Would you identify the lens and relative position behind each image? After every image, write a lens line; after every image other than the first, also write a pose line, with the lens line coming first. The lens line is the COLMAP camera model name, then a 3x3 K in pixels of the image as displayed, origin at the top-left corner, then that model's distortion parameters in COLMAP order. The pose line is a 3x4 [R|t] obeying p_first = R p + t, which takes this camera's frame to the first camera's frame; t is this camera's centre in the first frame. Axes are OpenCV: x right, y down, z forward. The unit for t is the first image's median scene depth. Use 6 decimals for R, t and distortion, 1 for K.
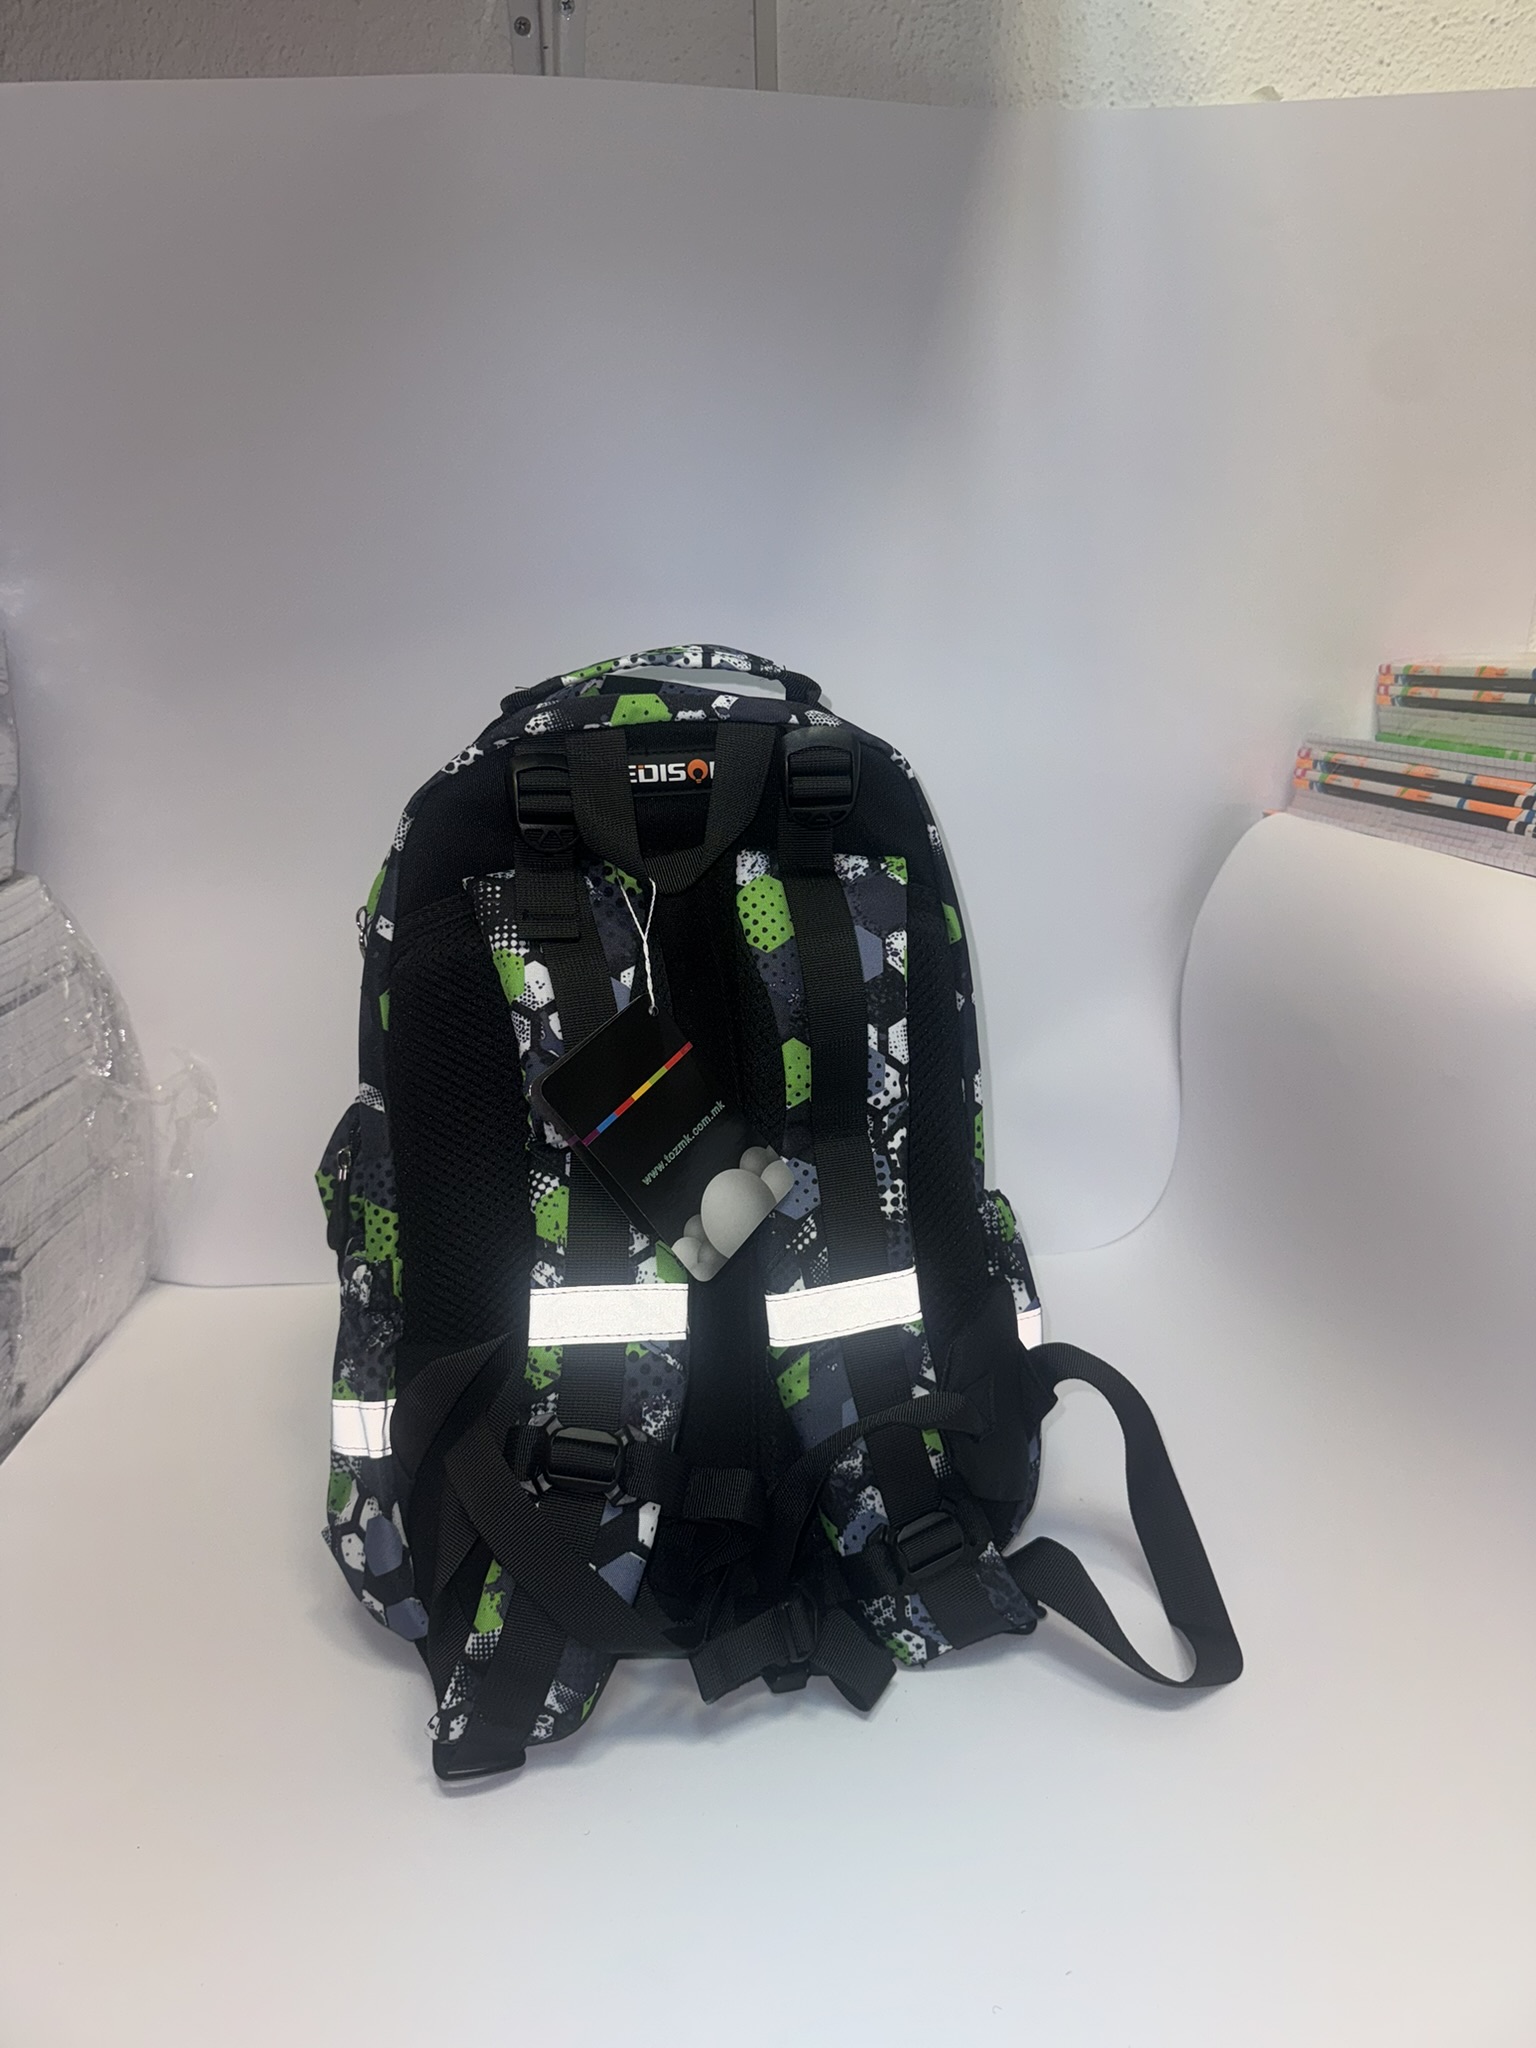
lens RADIAL K [[1476.3, 0, 783.9], [0, 1476.3, 1008.1], [0, 0, 1]] dist [-0.040856, 0.013317]
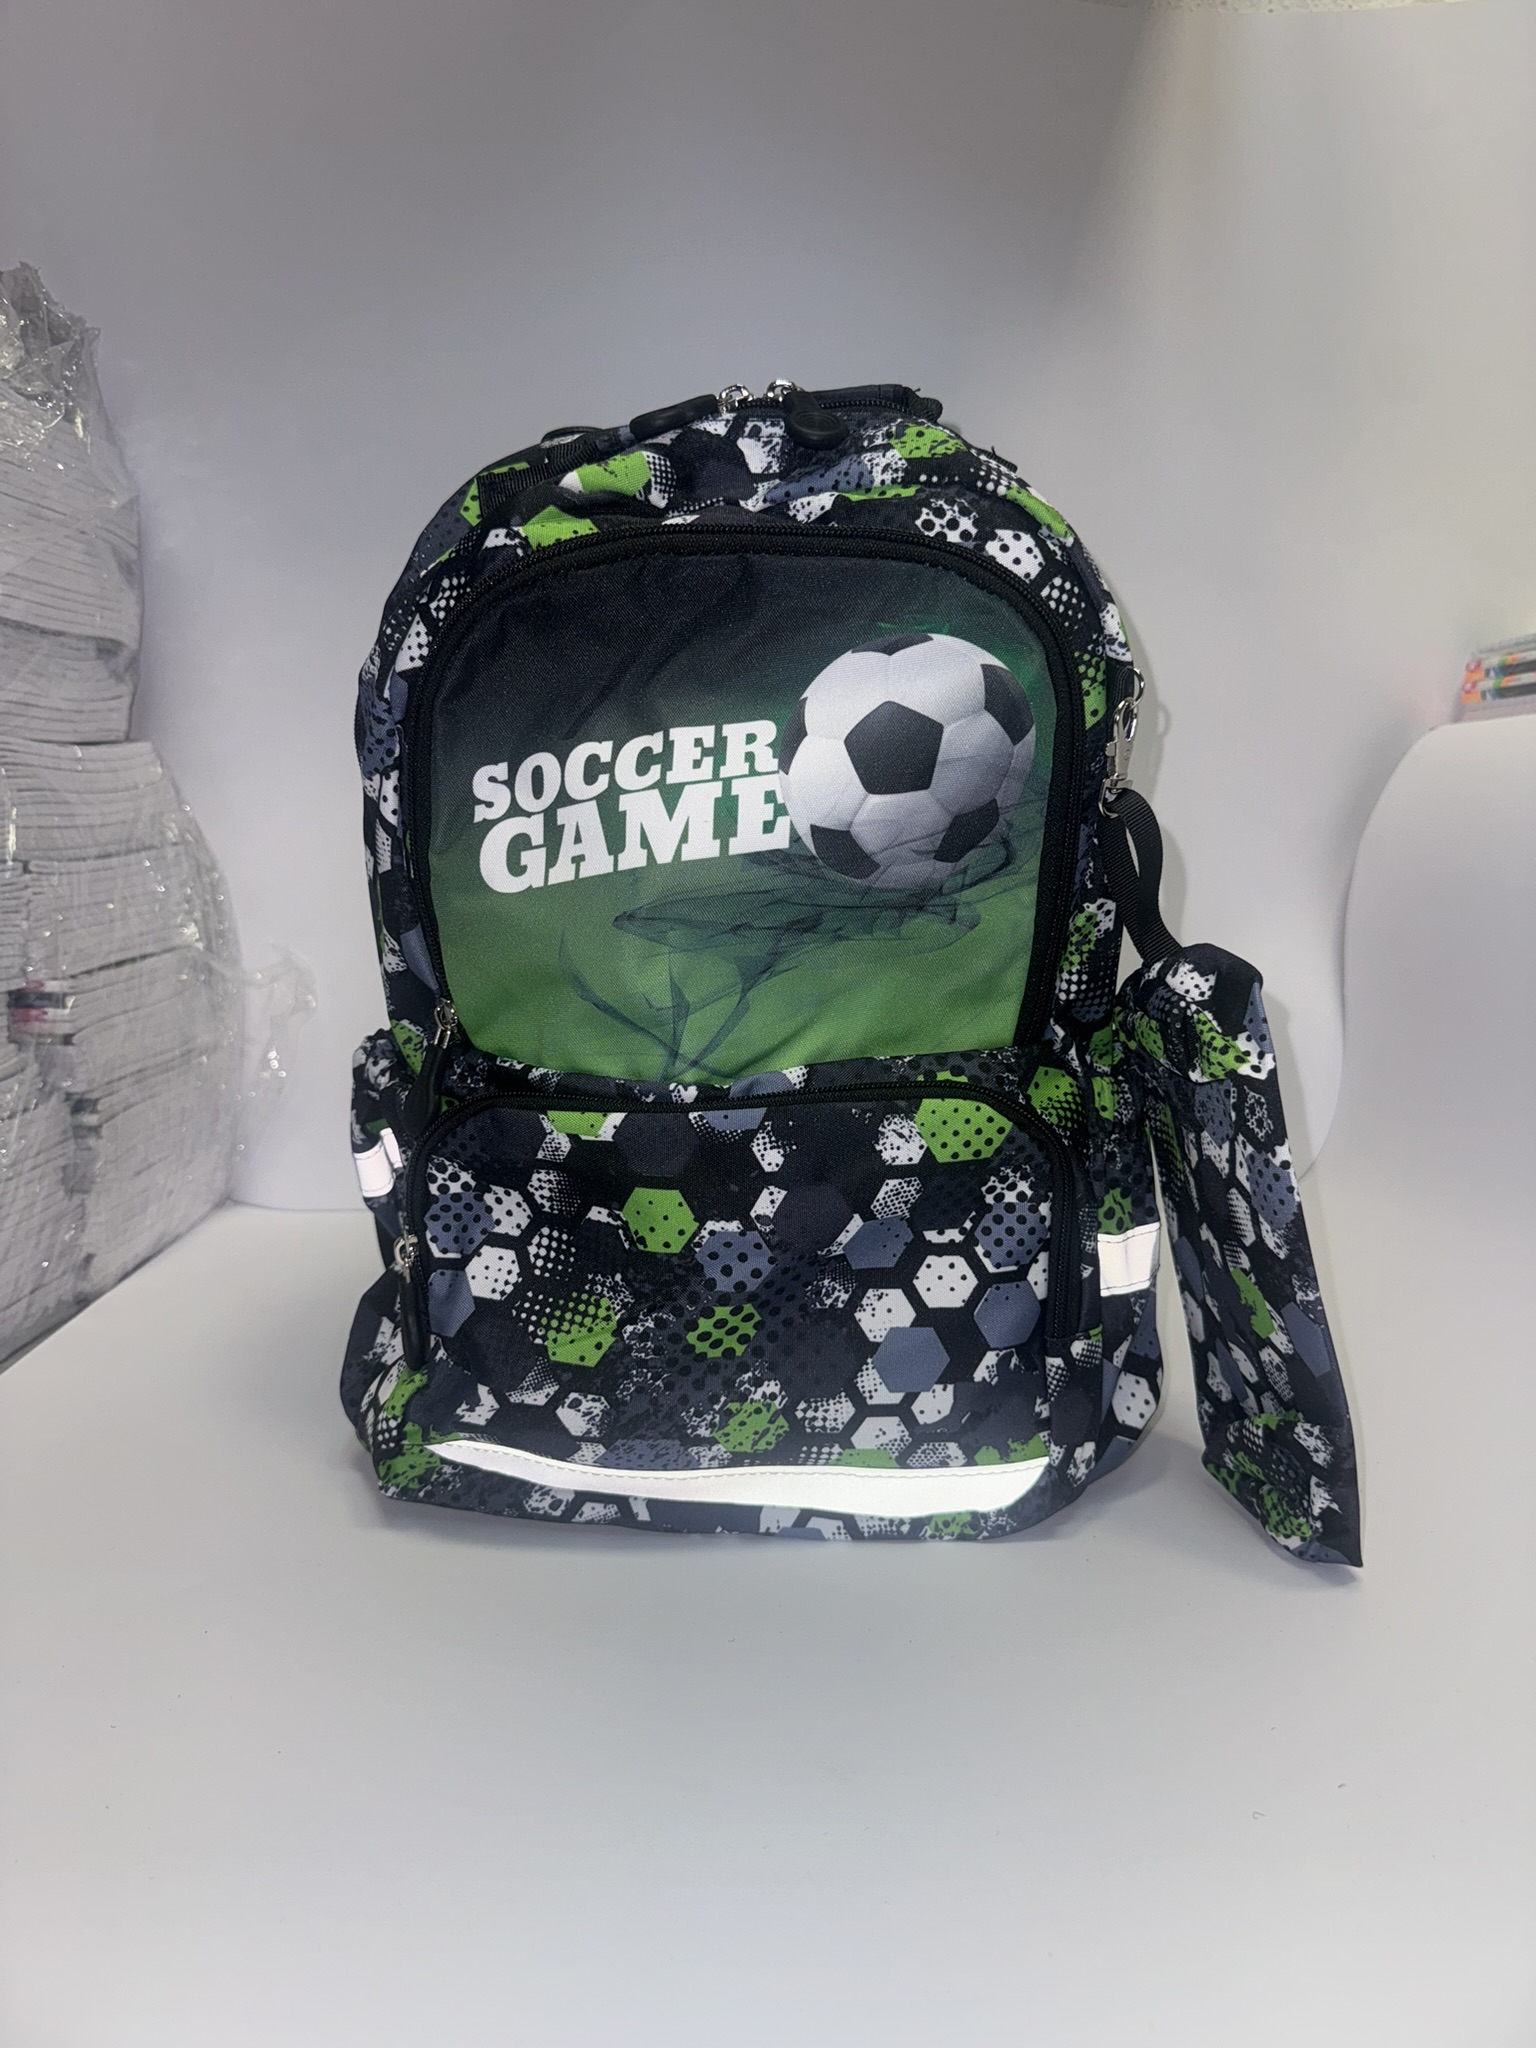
lens RADIAL K [[1476.3, 0, 768.1], [0, 1476.3, 1032.3], [0, 0, 1]] dist [-0.040856, 0.013317]
pose [[0.998847, 0.026202, -0.040235, -0.060719], [-0.031060, 0.991632, -0.125303, 0.207510], [0.036615, 0.126408, 0.991302, 0.083251]]
